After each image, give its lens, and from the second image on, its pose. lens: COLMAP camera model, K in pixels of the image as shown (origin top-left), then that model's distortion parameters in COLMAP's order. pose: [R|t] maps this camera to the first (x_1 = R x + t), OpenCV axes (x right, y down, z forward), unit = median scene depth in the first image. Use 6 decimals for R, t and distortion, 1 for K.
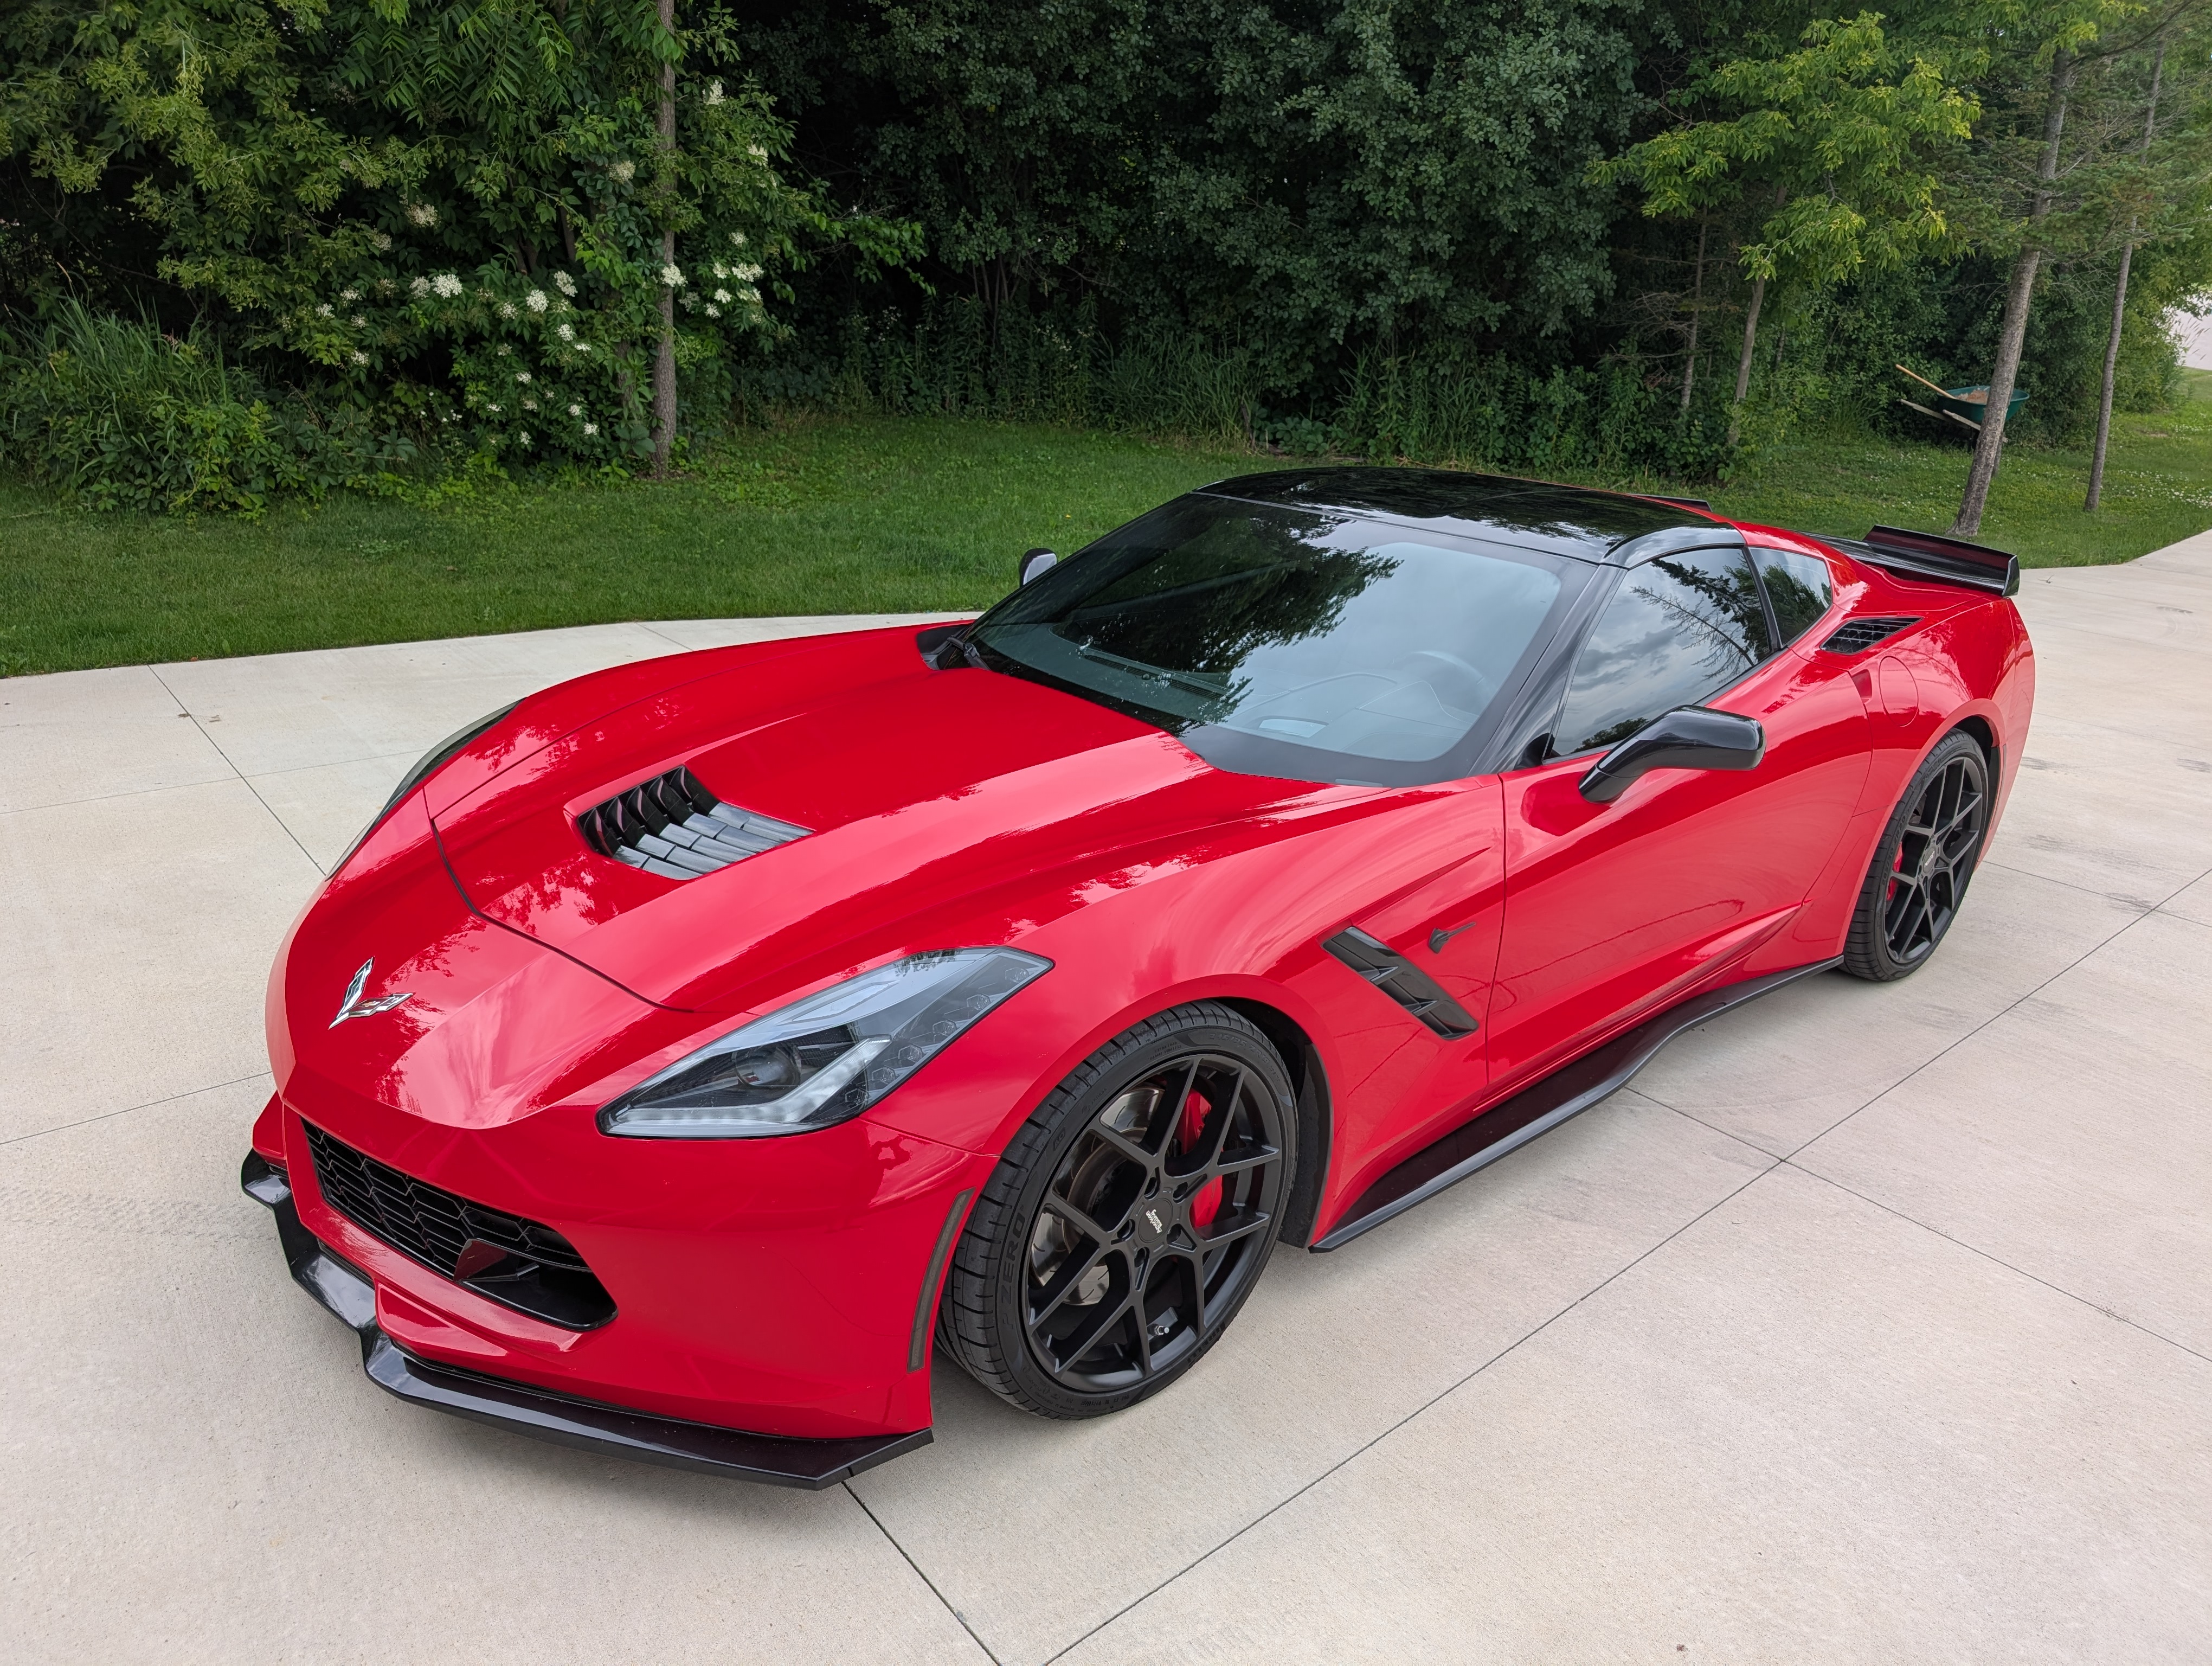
lens RADIAL K [[1590.9, 0, 1097.5], [0, 1590.9, 837.2], [0, 0, 1]] dist [-0.009286, 0.013102]
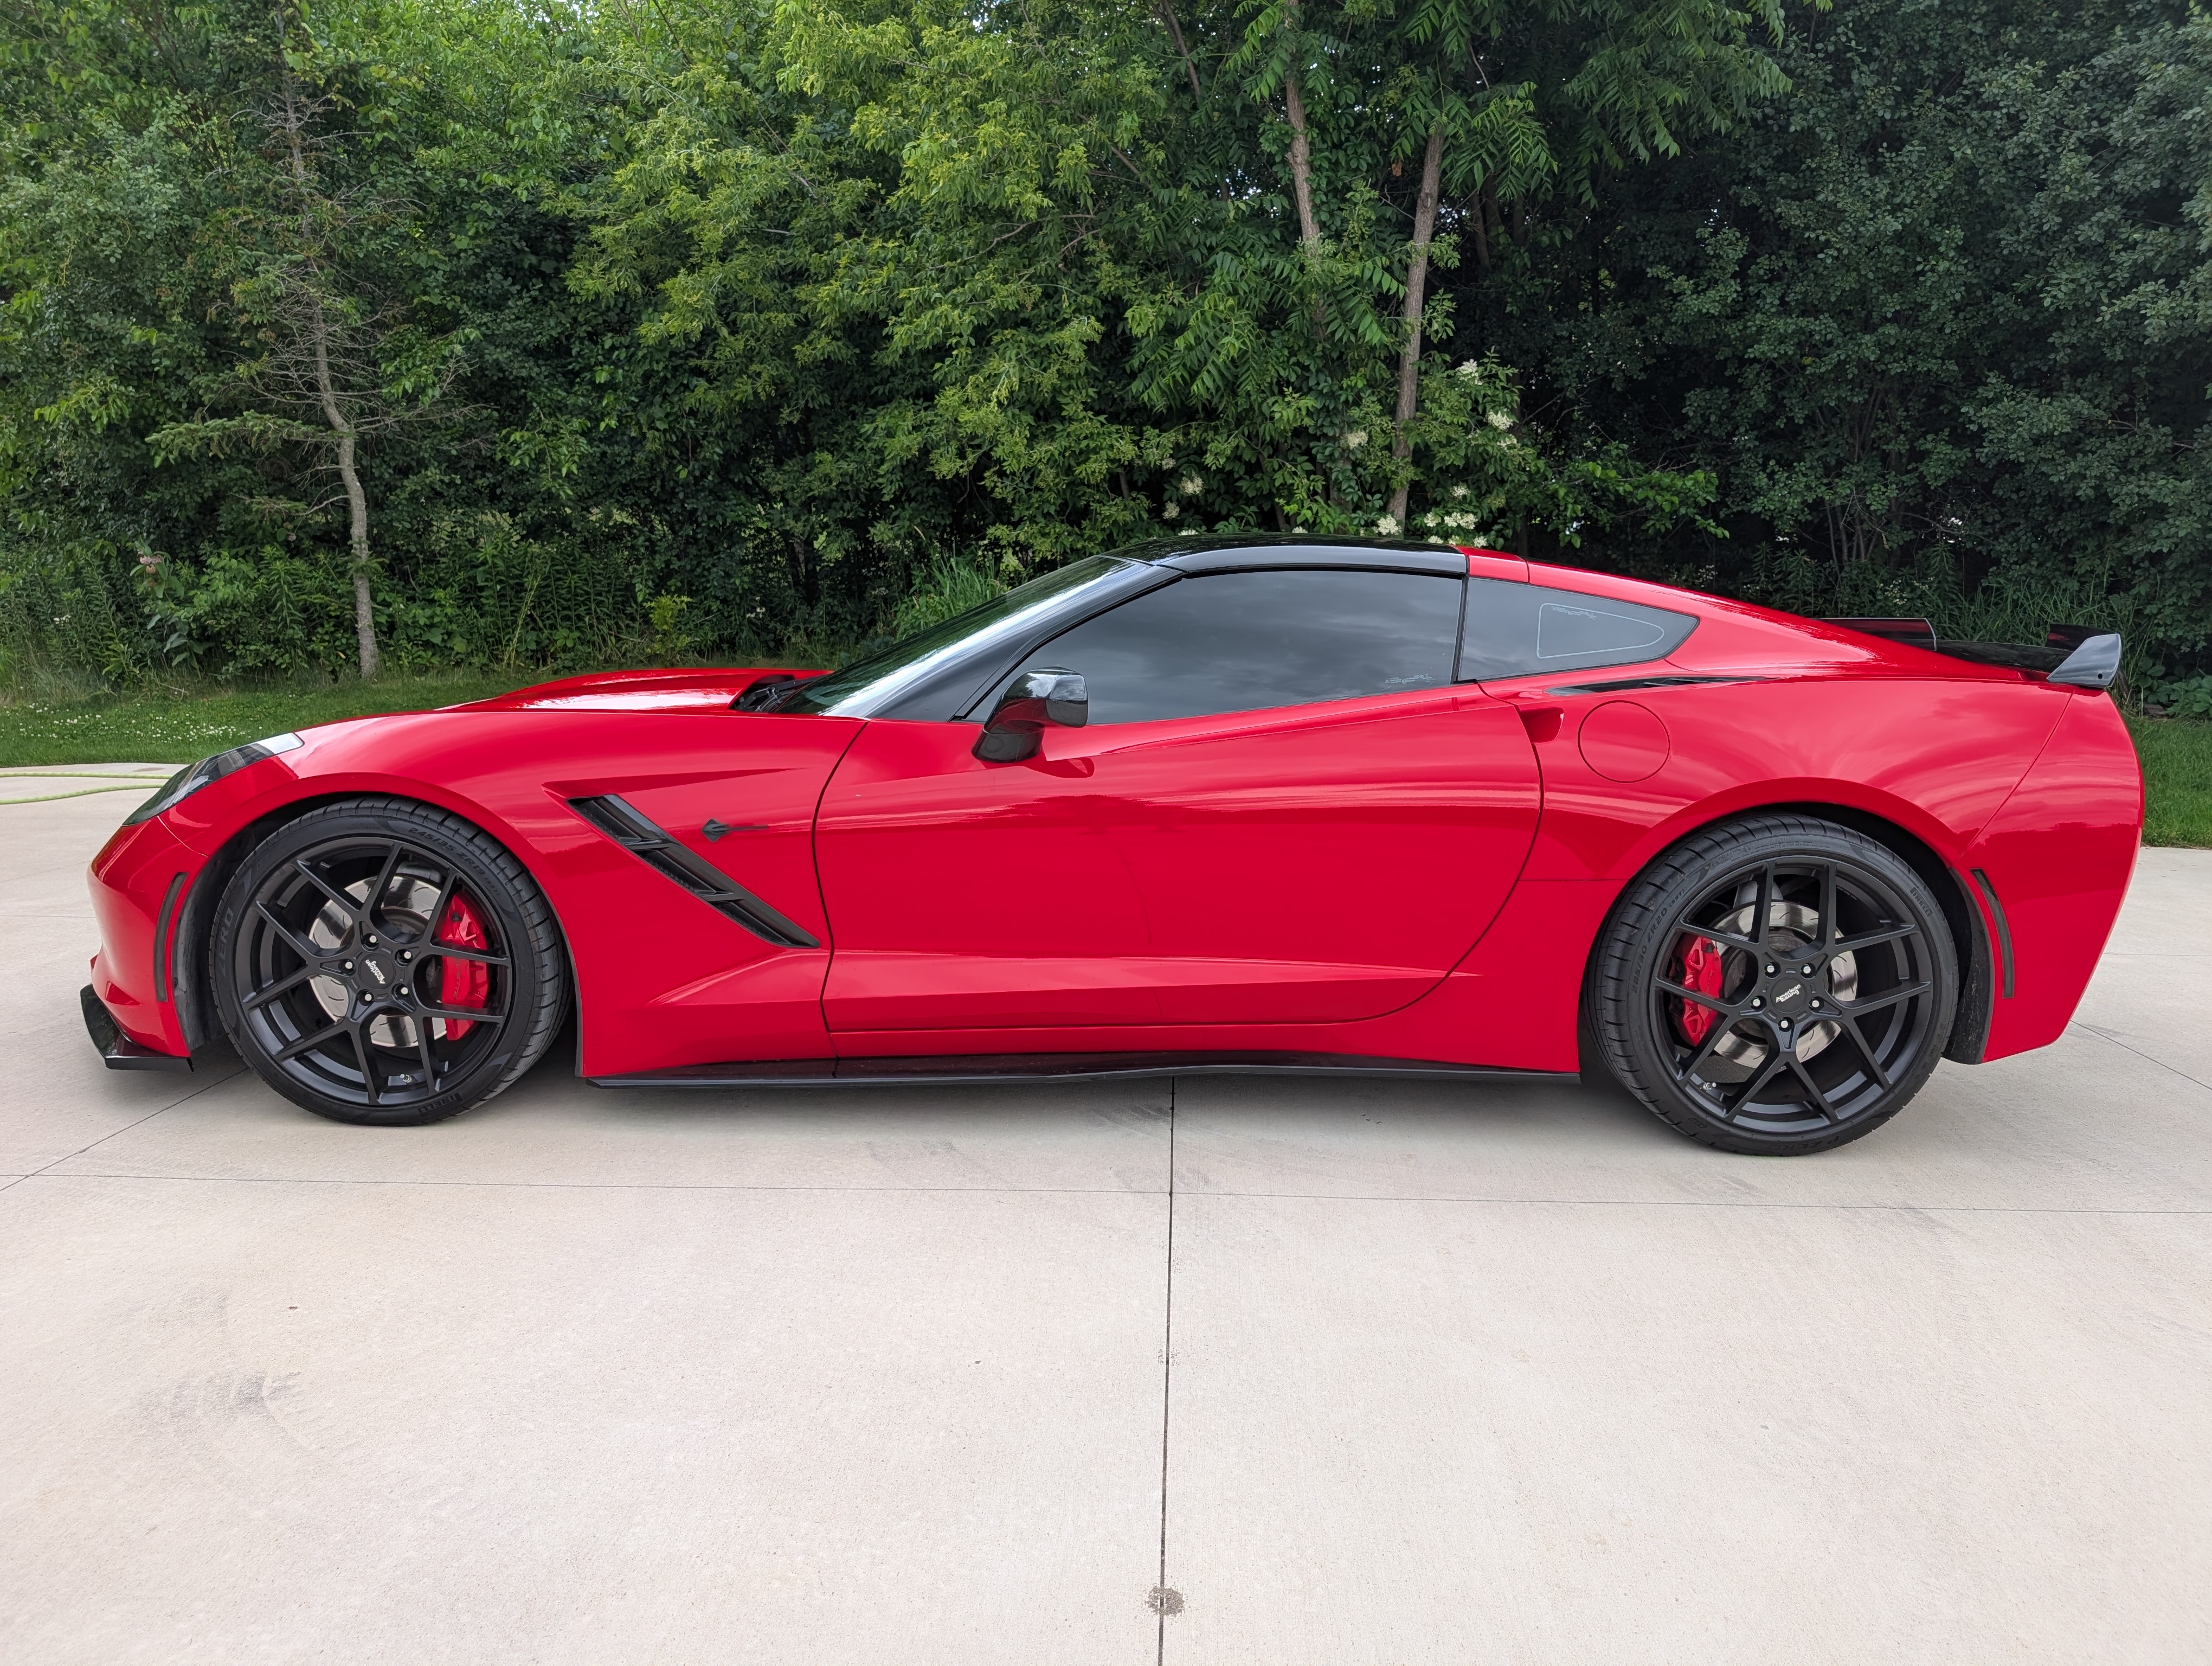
lens RADIAL K [[1590.9, 0, 1101.4], [0, 1590.9, 831.1], [0, 0, 1]] dist [-0.009286, 0.013102]
pose [[0.751094, 0.064340, -0.657052, 0.318694], [-0.200951, 0.970296, -0.134699, 0.044657], [0.628869, 0.233207, 0.741713, 0.090958]]
